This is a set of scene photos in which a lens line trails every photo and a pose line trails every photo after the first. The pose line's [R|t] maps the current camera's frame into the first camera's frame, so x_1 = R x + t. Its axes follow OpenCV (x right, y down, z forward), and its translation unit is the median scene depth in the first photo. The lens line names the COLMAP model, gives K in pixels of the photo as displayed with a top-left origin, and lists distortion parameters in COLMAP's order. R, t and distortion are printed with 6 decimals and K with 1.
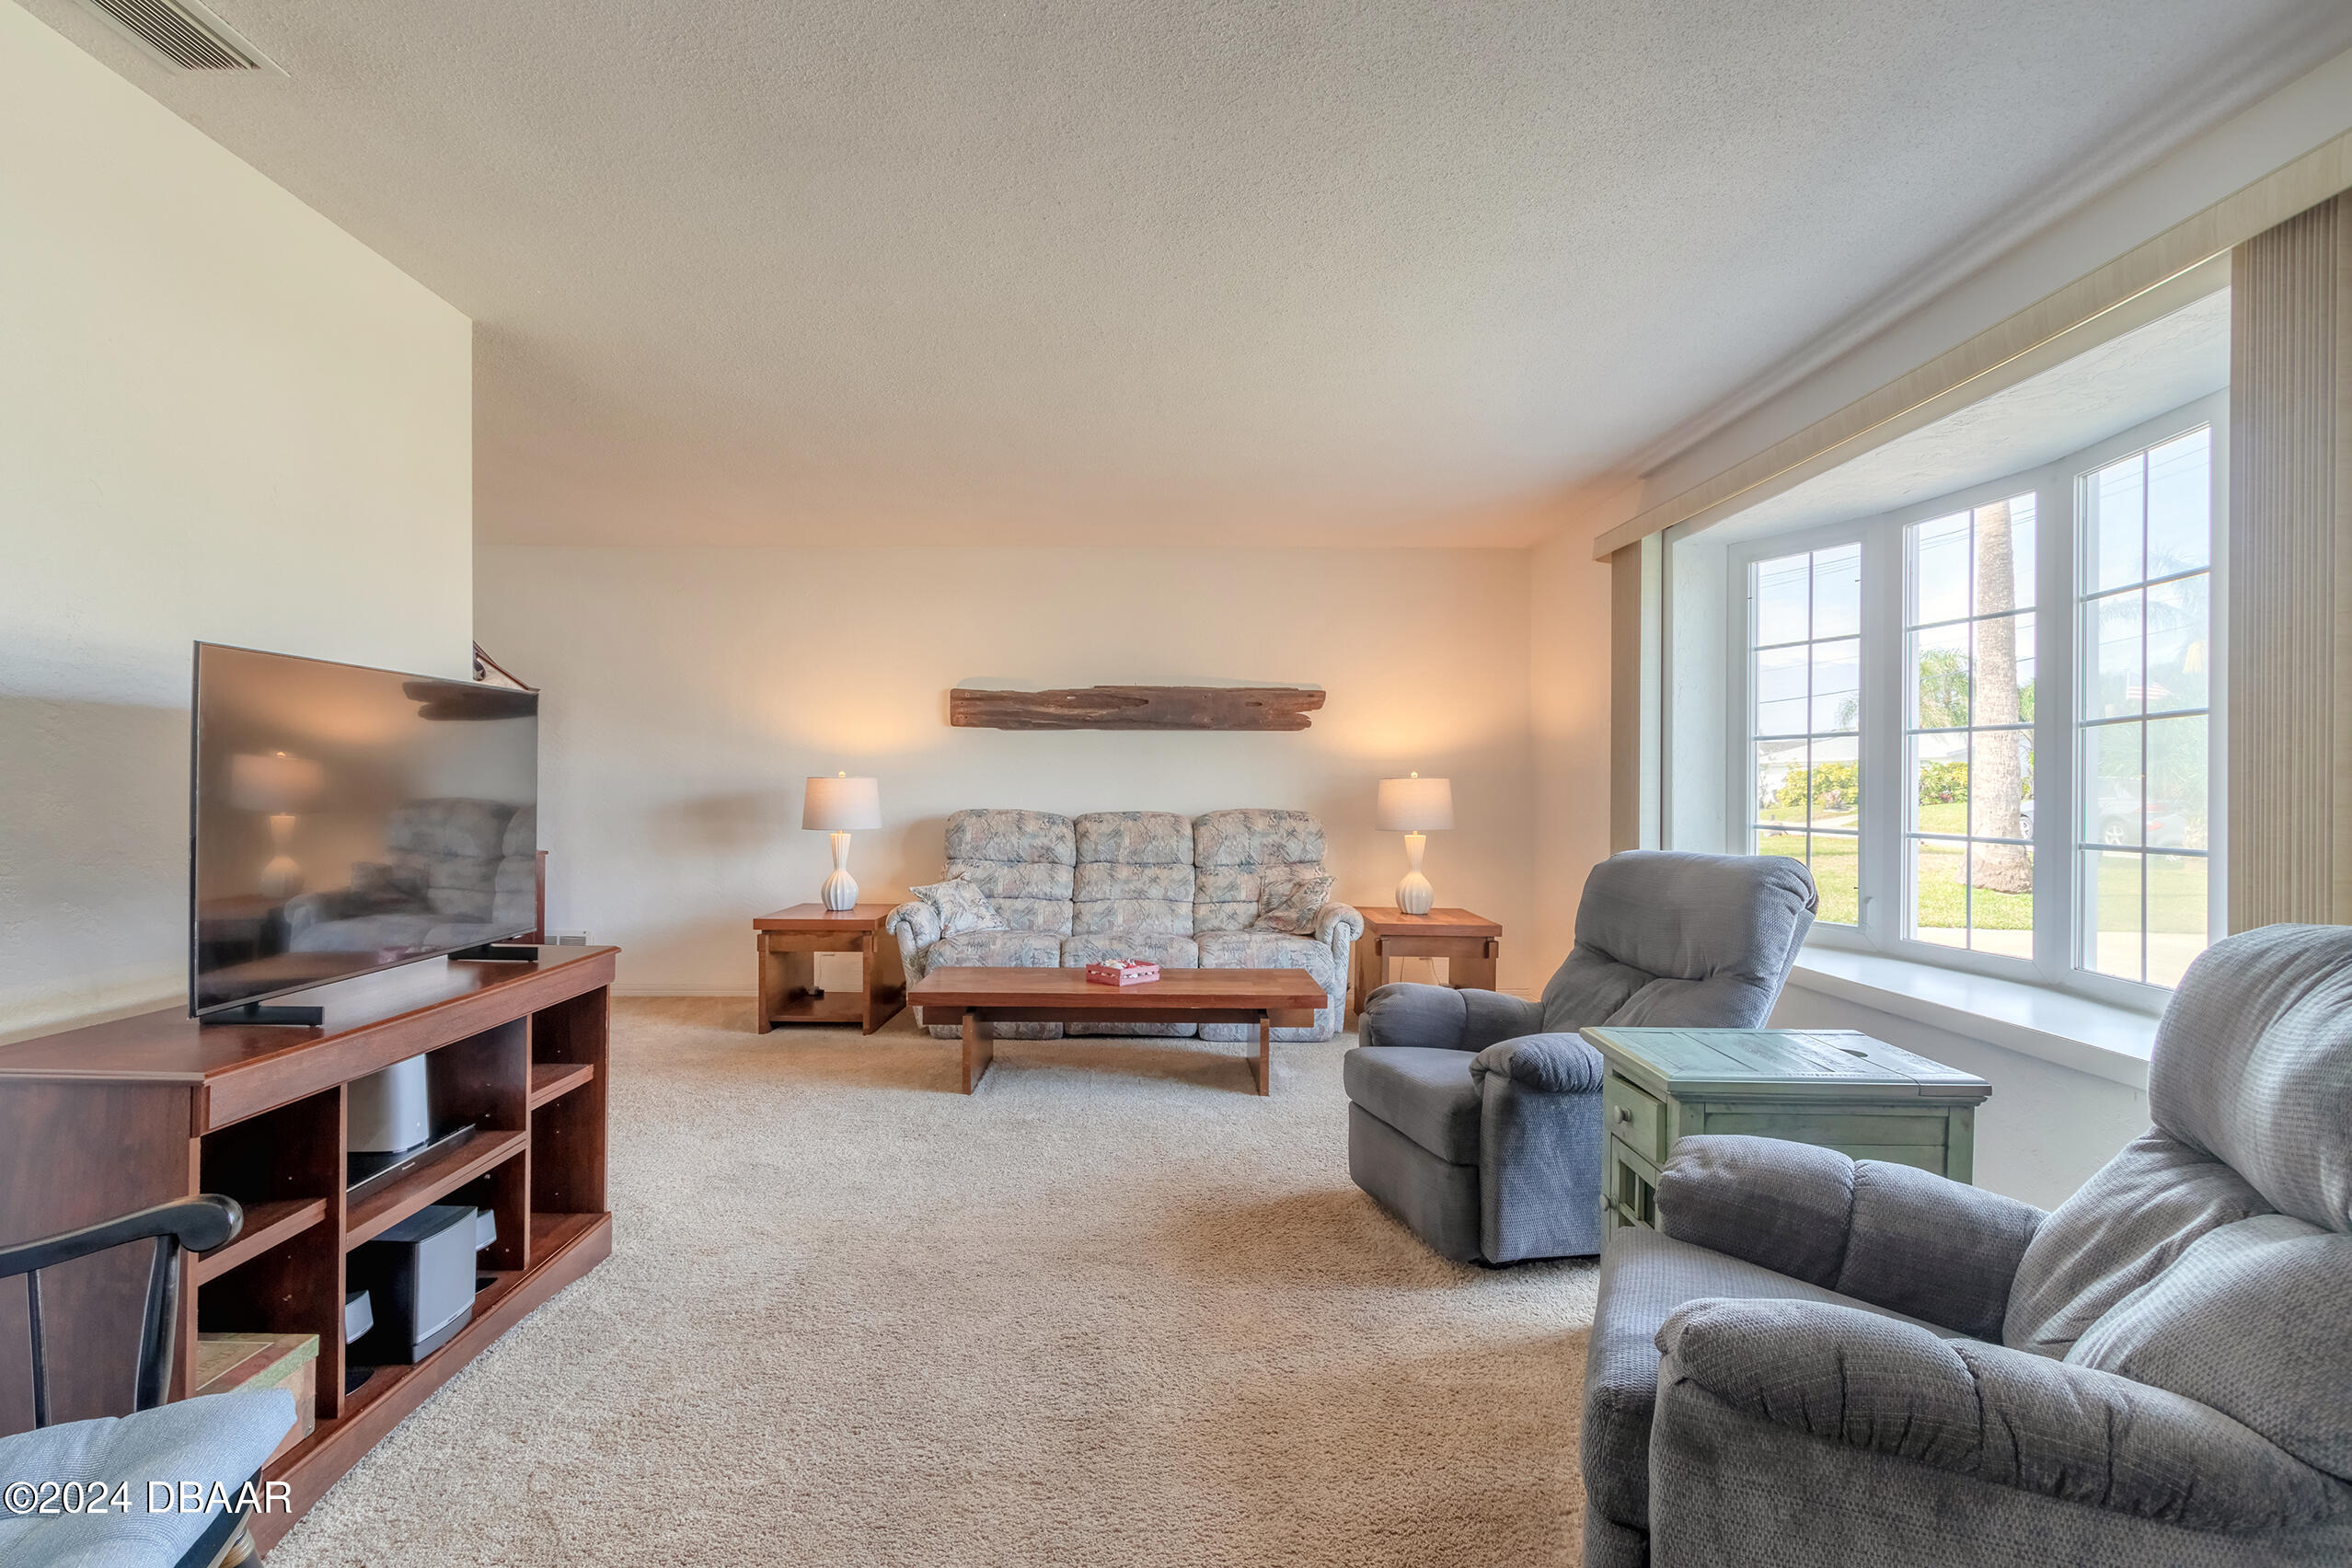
lens RADIAL K [[1092.6, 0, 1167.7], [0, 1092.6, 793.7], [0, 0, 1]] dist [0.005721, -0.001855]
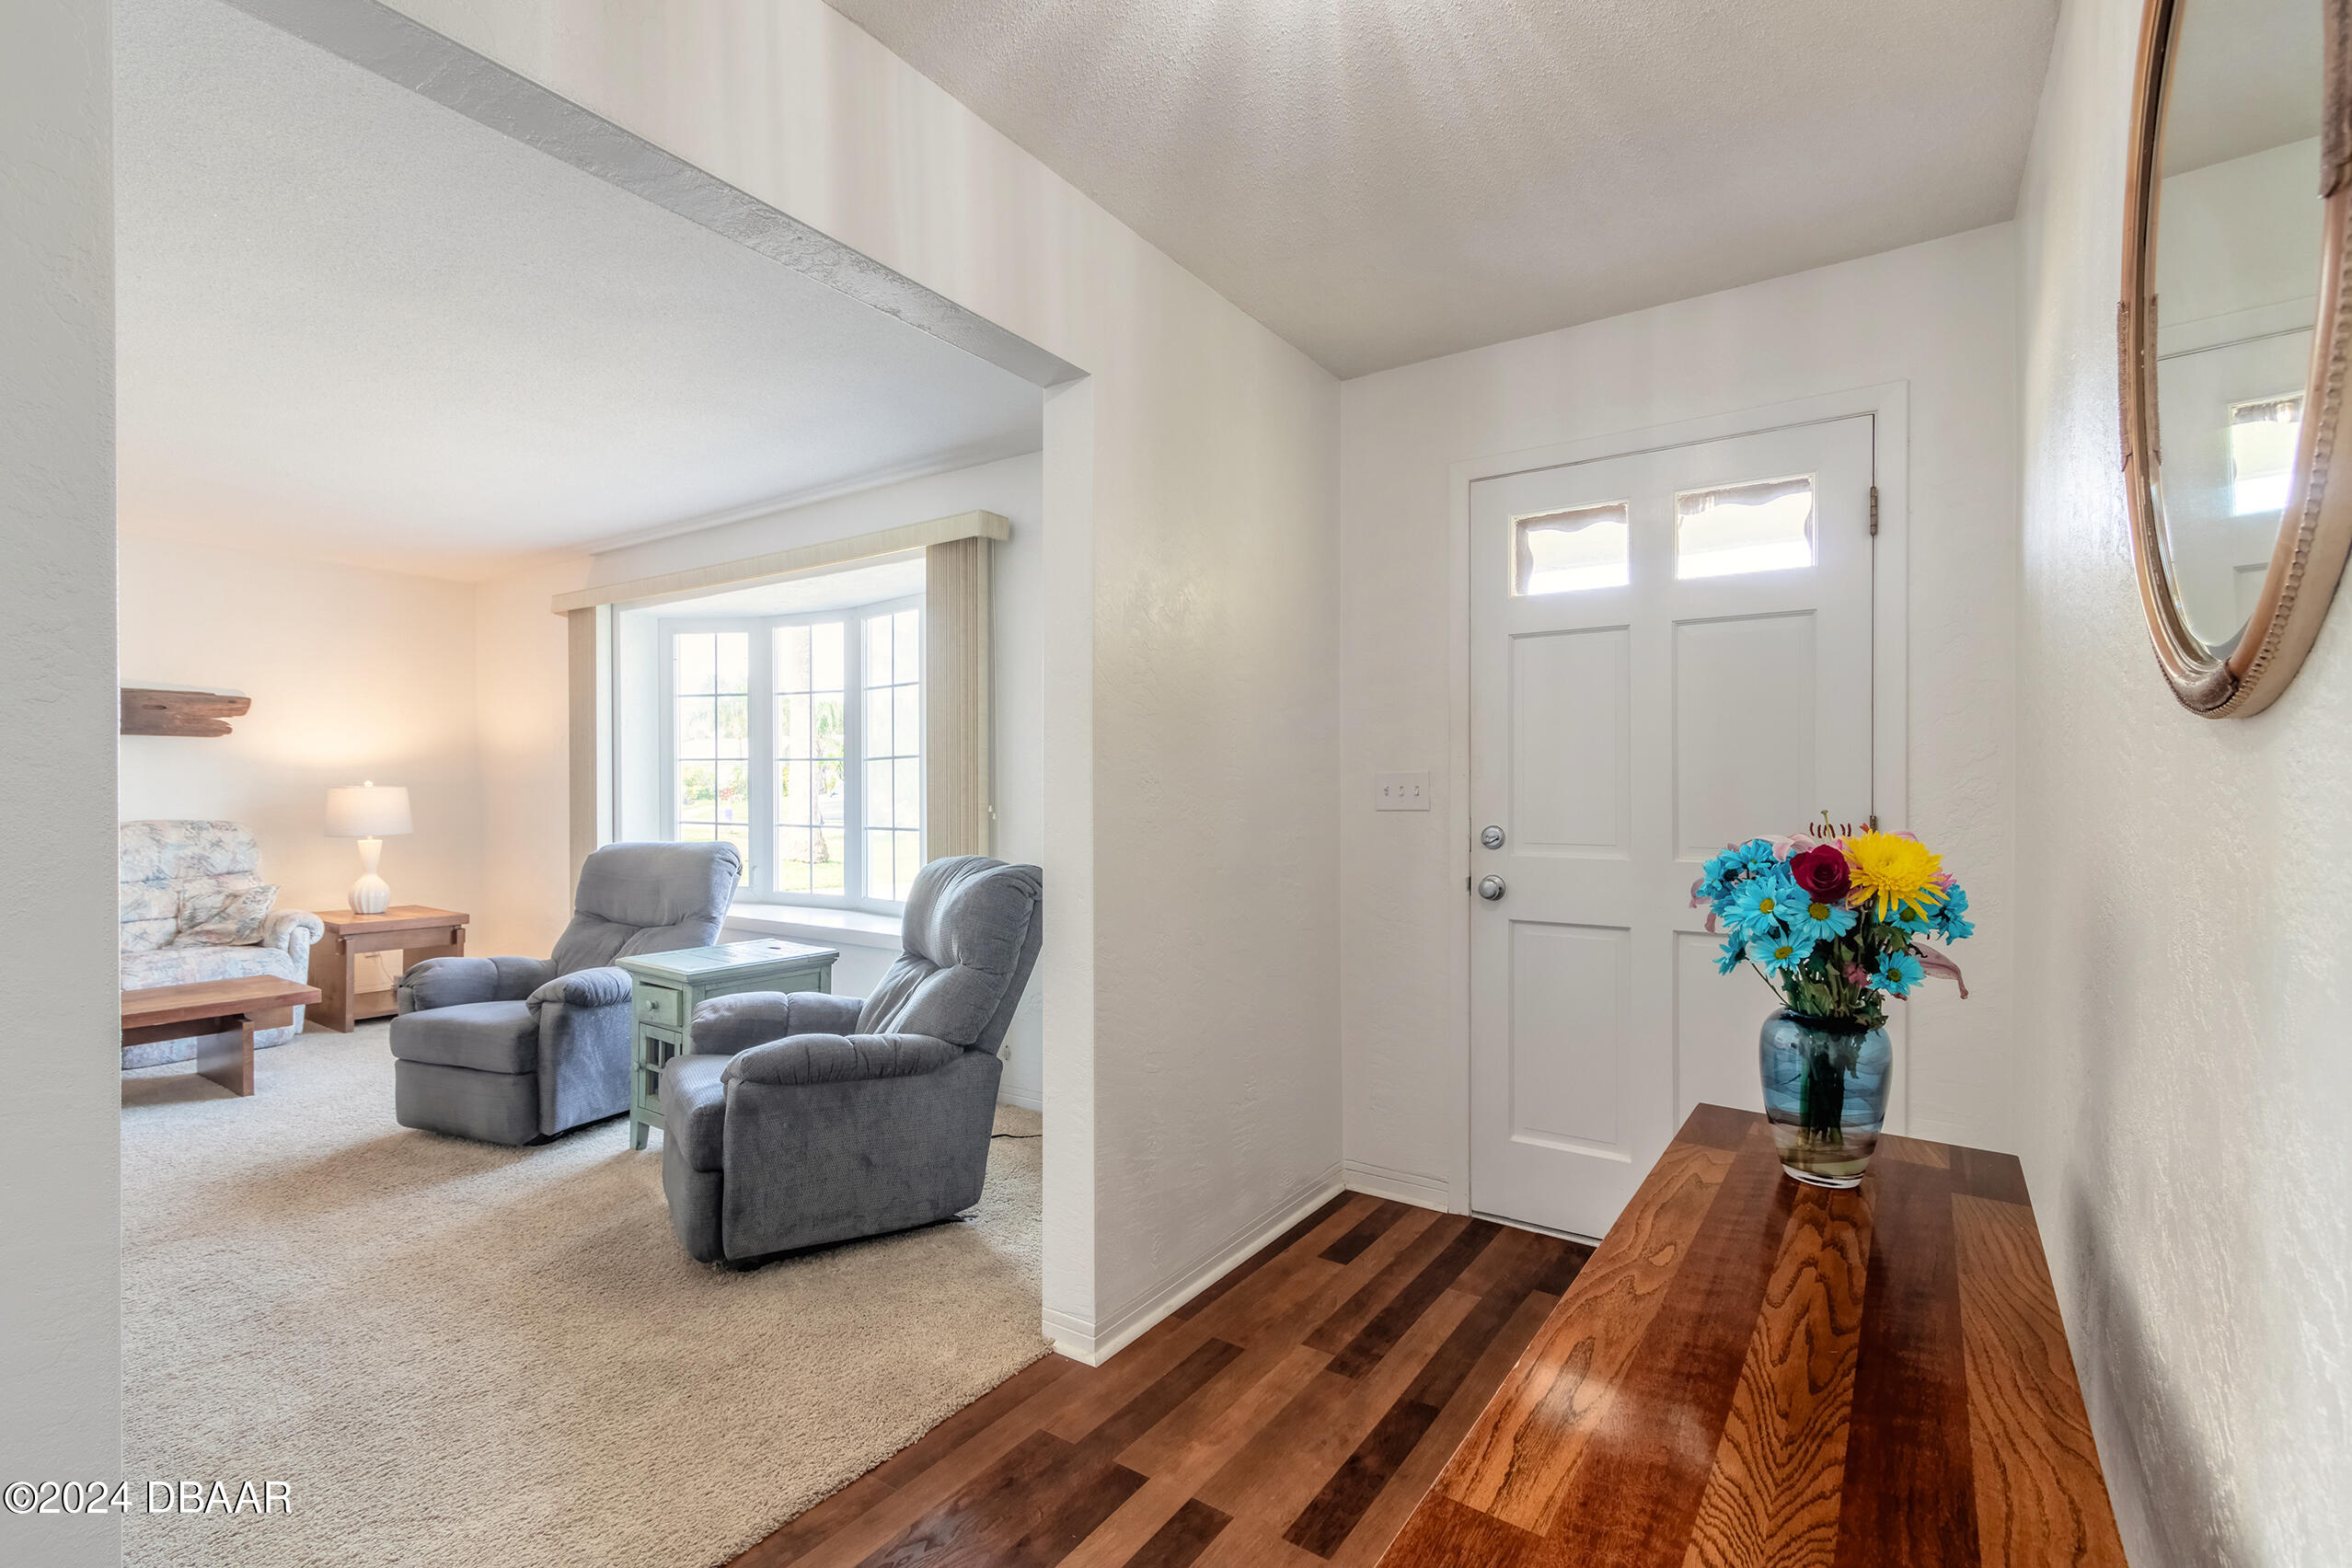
lens RADIAL K [[1070.7, 0, 1163.7], [0, 1070.7, 803.1], [0, 0, 1]] dist [0.007469, -0.002255]
pose [[0.552161, -0.016519, 0.833574, -0.361886], [0.004666, 0.999849, 0.016724, -0.020103], [-0.833724, -0.005345, 0.552155, -0.375824]]
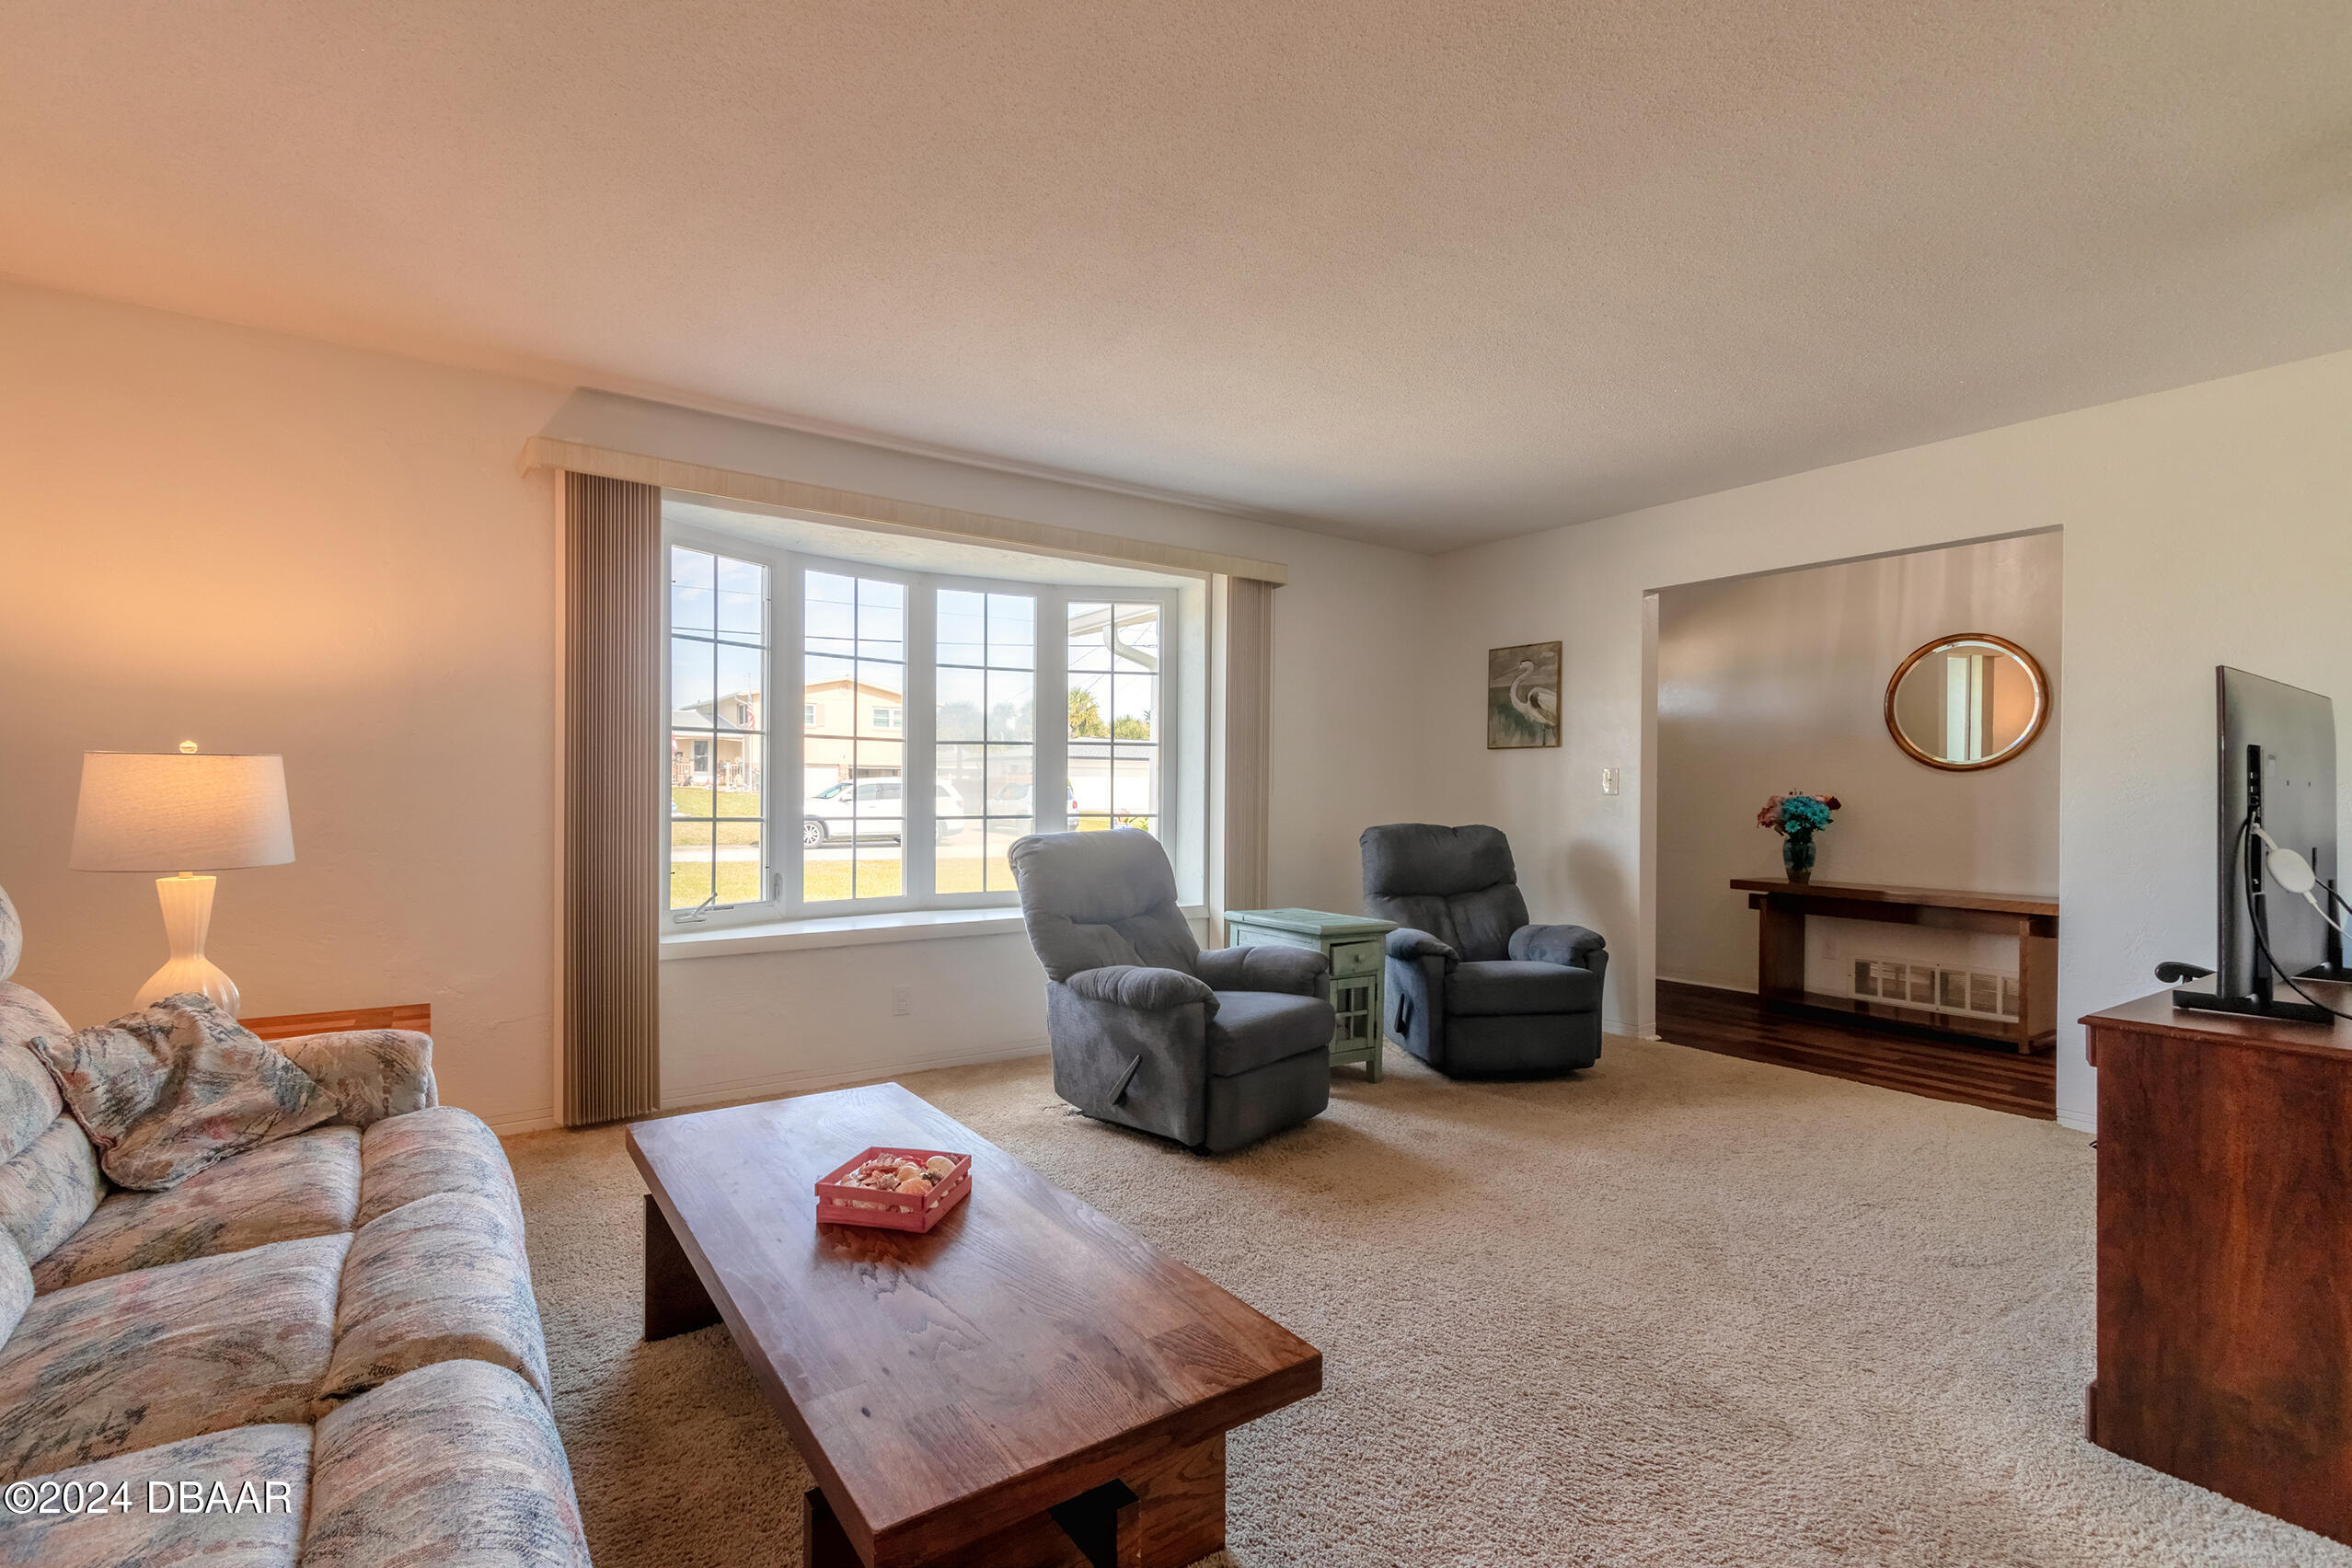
lens RADIAL K [[1070.7, 0, 1162.9], [0, 1070.7, 788.3], [0, 0, 1]] dist [0.007469, -0.002255]
pose [[-0.568431, -0.016082, 0.822574, -0.703084], [-0.011210, 0.999868, 0.011803, -0.017990], [-0.822655, -0.002512, -0.568536, 1.777093]]
